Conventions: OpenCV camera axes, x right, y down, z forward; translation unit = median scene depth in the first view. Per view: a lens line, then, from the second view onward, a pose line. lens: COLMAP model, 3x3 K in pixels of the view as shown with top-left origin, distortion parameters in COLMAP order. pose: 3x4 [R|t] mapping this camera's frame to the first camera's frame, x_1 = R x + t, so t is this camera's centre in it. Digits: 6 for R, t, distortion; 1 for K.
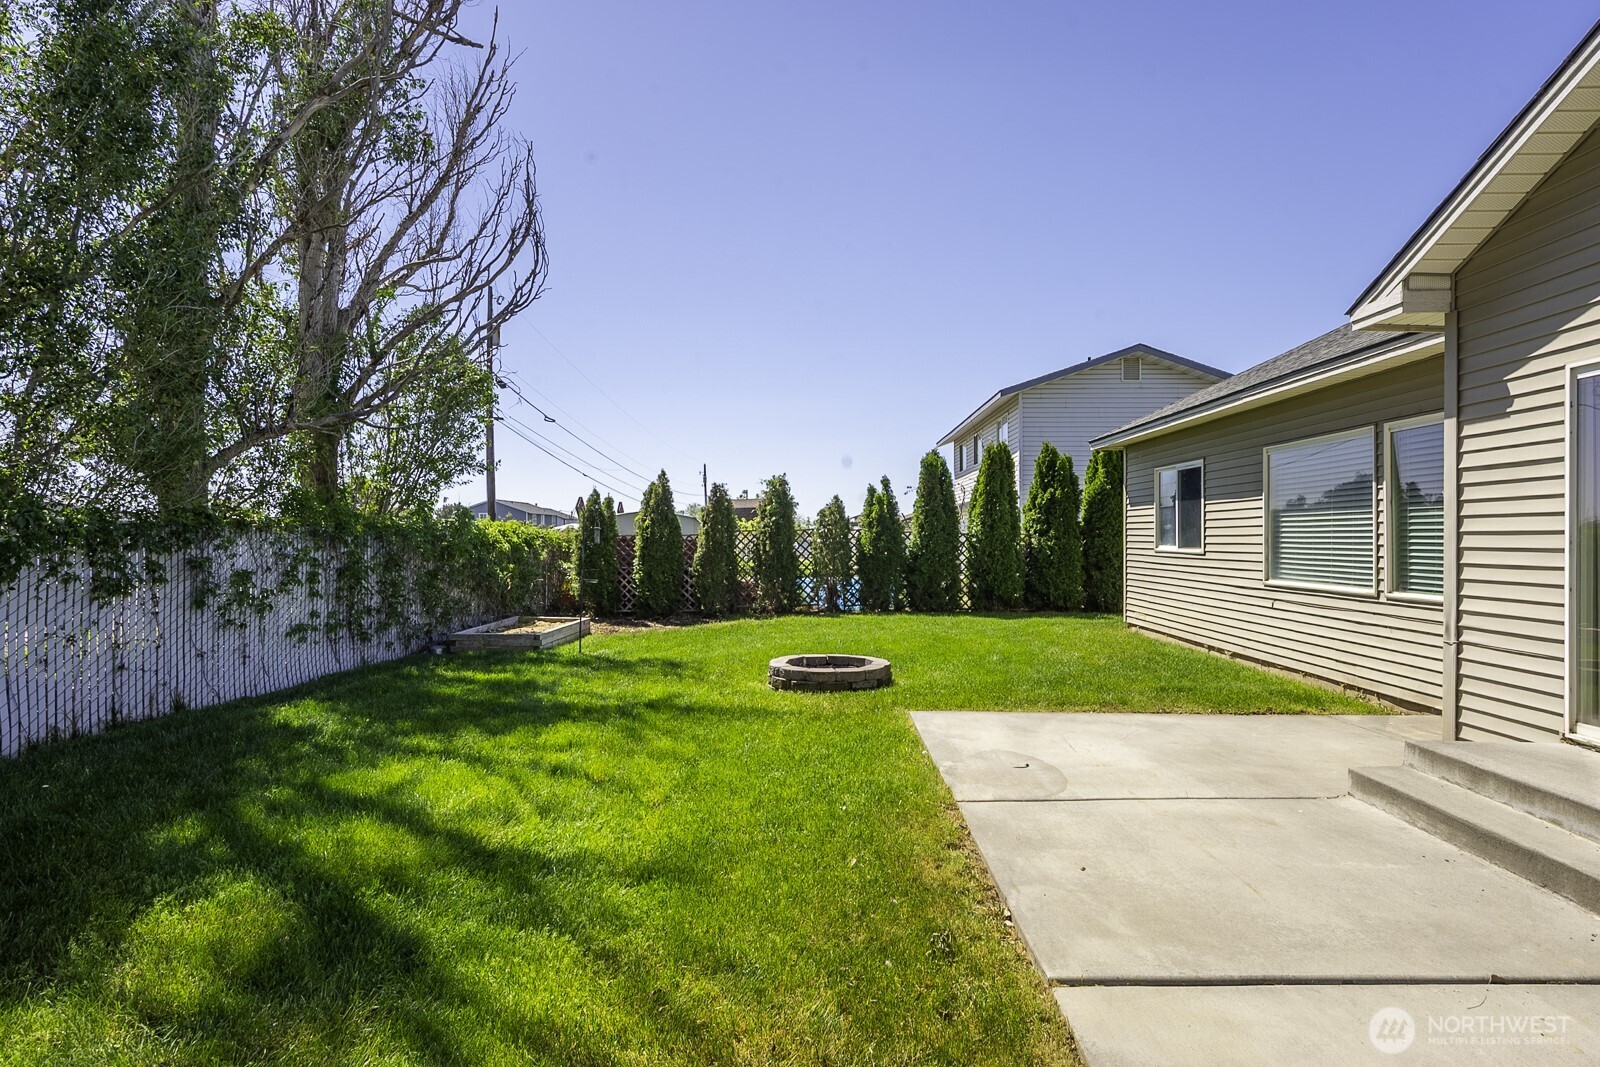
lens RADIAL K [[801.9, 0, 808.0], [0, 801.9, 530.9], [0, 0, 1]] dist [-0.002635, -0.003215]
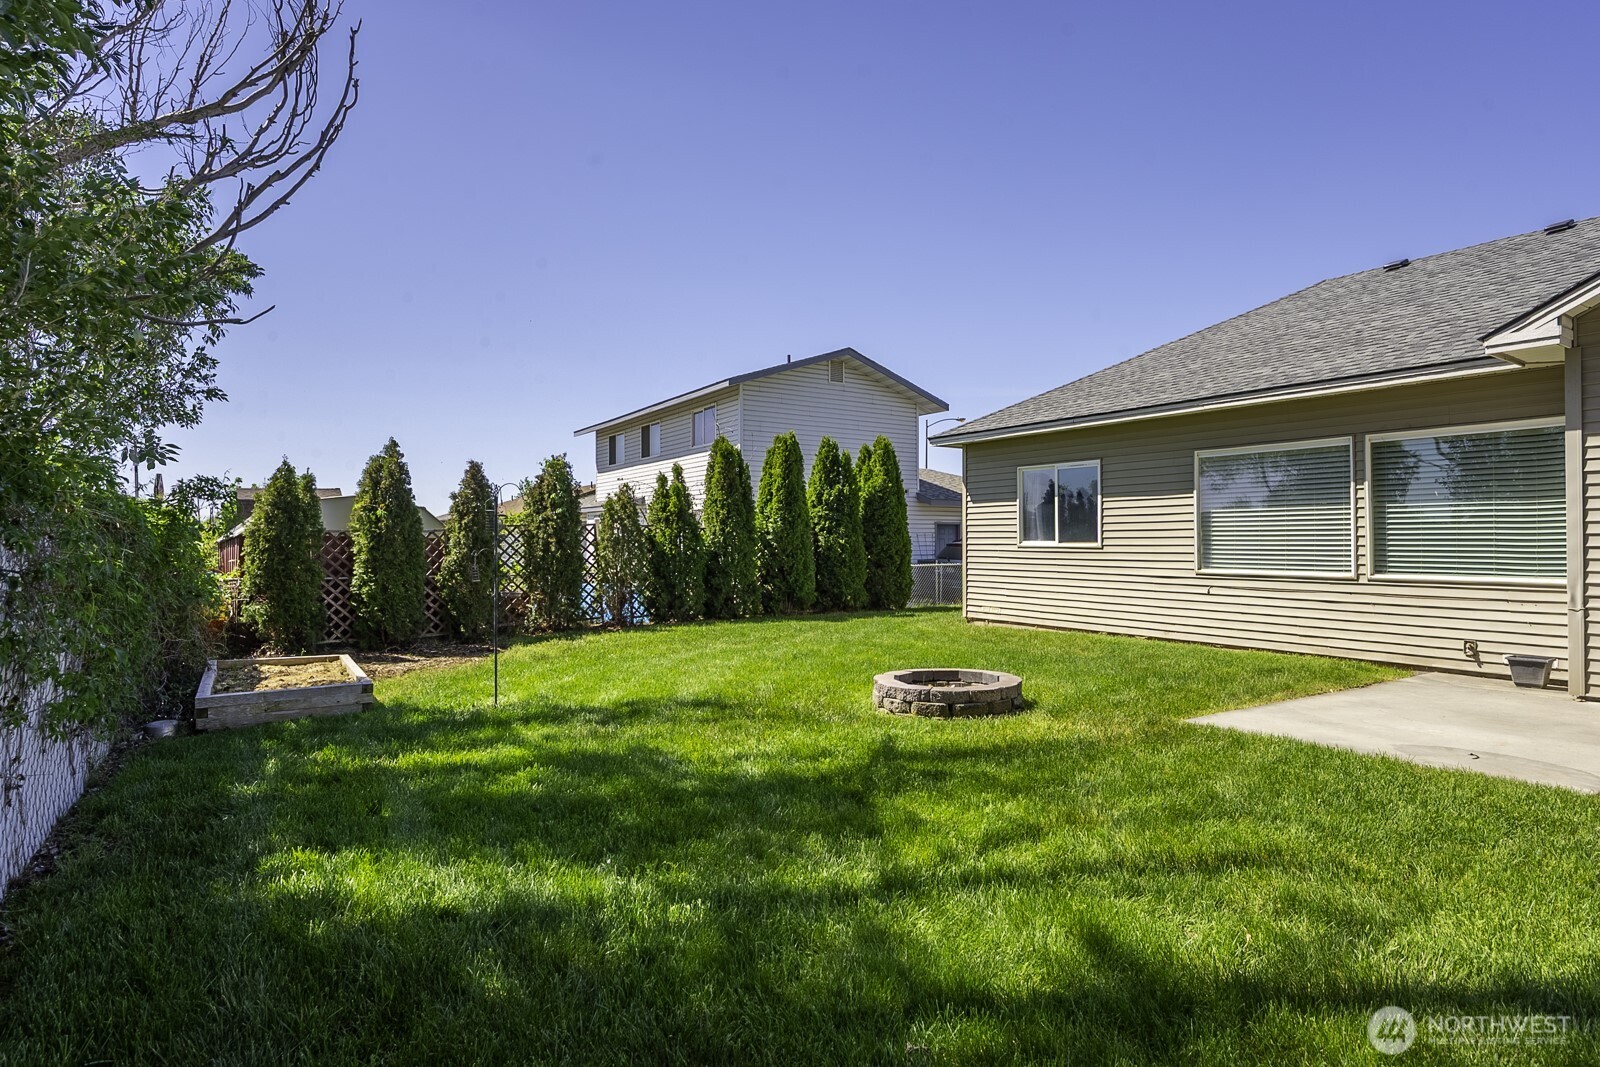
lens RADIAL K [[836.9, 0, 803.9], [0, 836.9, 523.9], [0, 0, 1]] dist [-0.000668, -0.002128]
pose [[0.829465, 0.009475, 0.558478, -0.541367], [-0.002516, 0.999909, -0.013228, 0.014730], [-0.558553, 0.009567, 0.829414, 0.339192]]
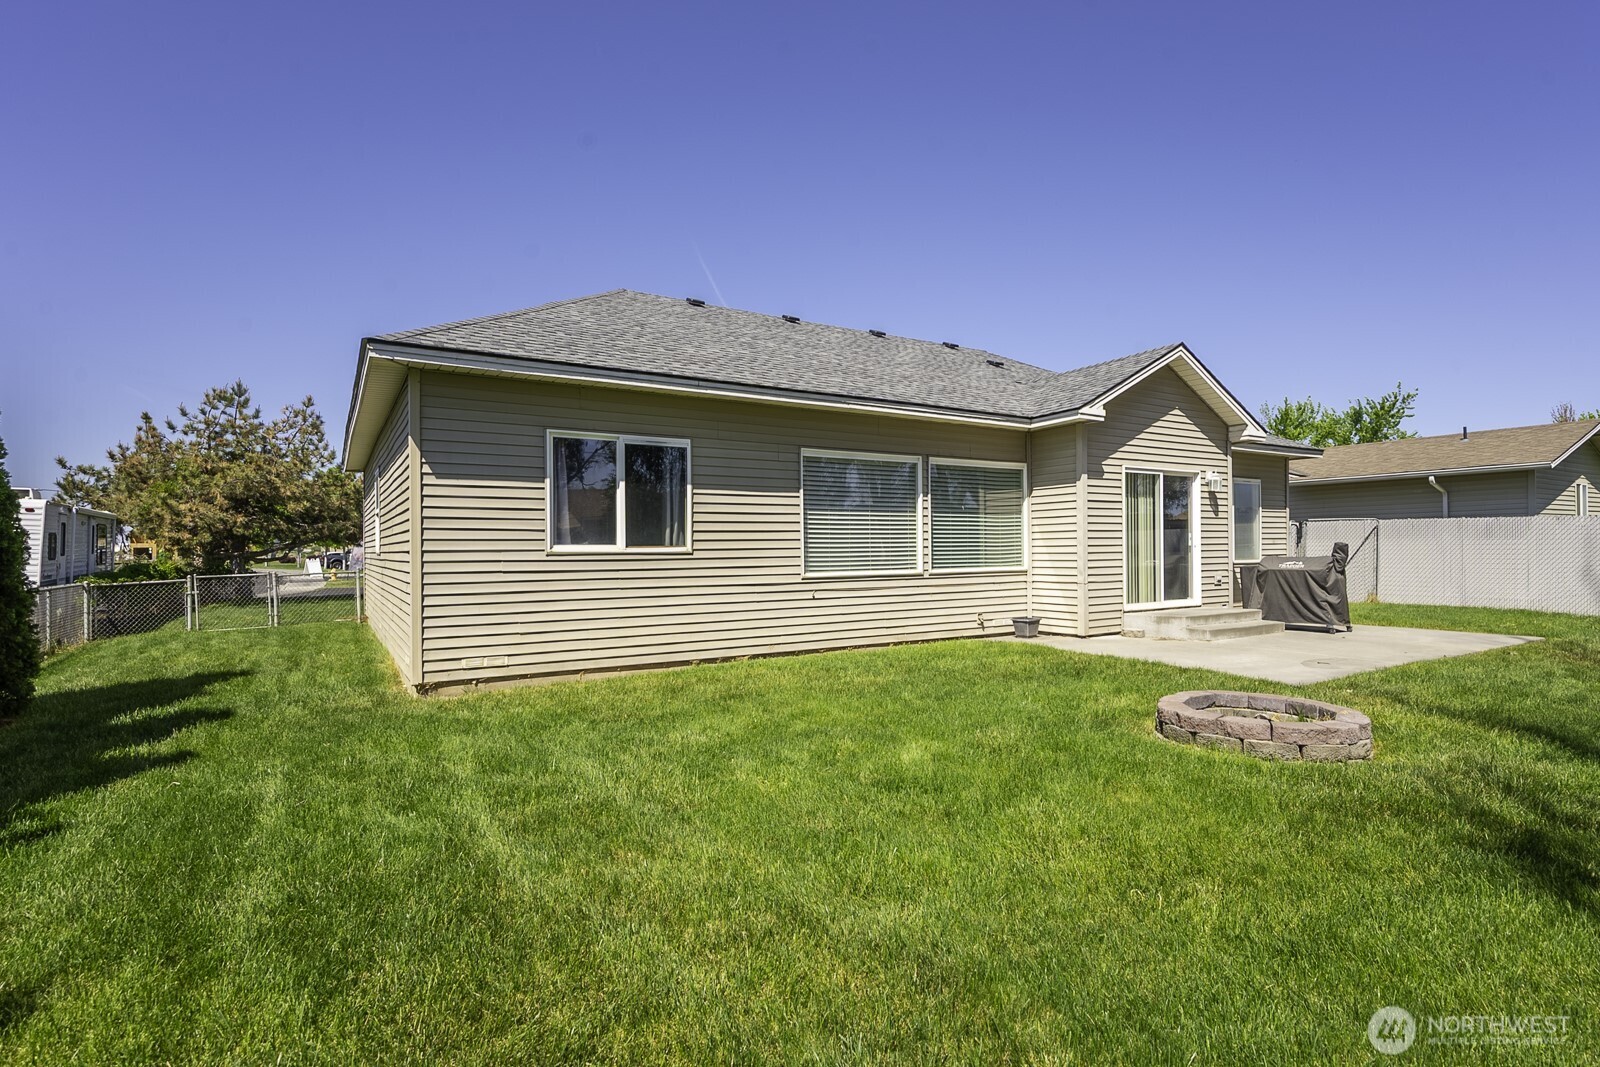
lens RADIAL K [[782.3, 0, 806.5], [0, 782.3, 545.0], [0, 0, 1]] dist [0.007078, 0.001918]
pose [[-0.532146, 0.003439, 0.846645, -0.306342], [0.000099, 0.999992, -0.003999, 0.027937], [-0.846652, -0.002044, -0.532142, 1.554290]]
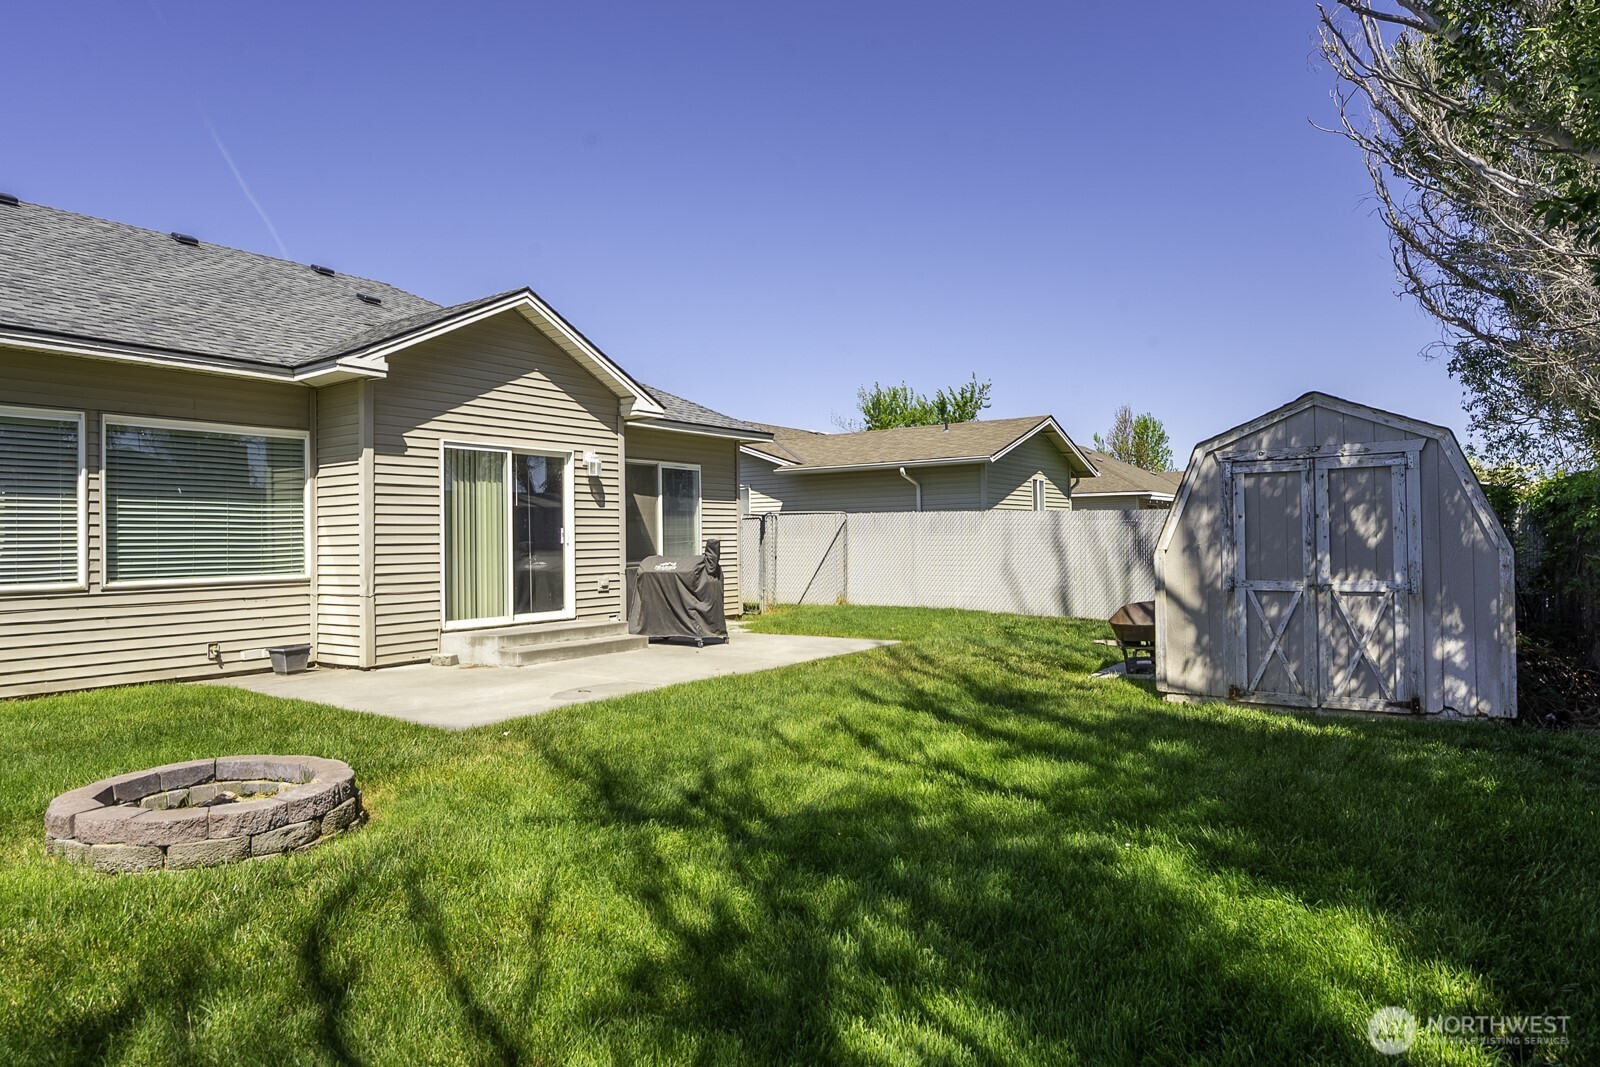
lens RADIAL K [[951.1, 0, 794.9], [0, 951.1, 528.8], [0, 0, 1]] dist [0.019212, -0.004968]
pose [[-0.820559, 0.014329, 0.571382, -0.524954], [0.006079, 0.999848, -0.016345, 0.026521], [-0.571529, -0.009939, -0.820522, 1.174225]]
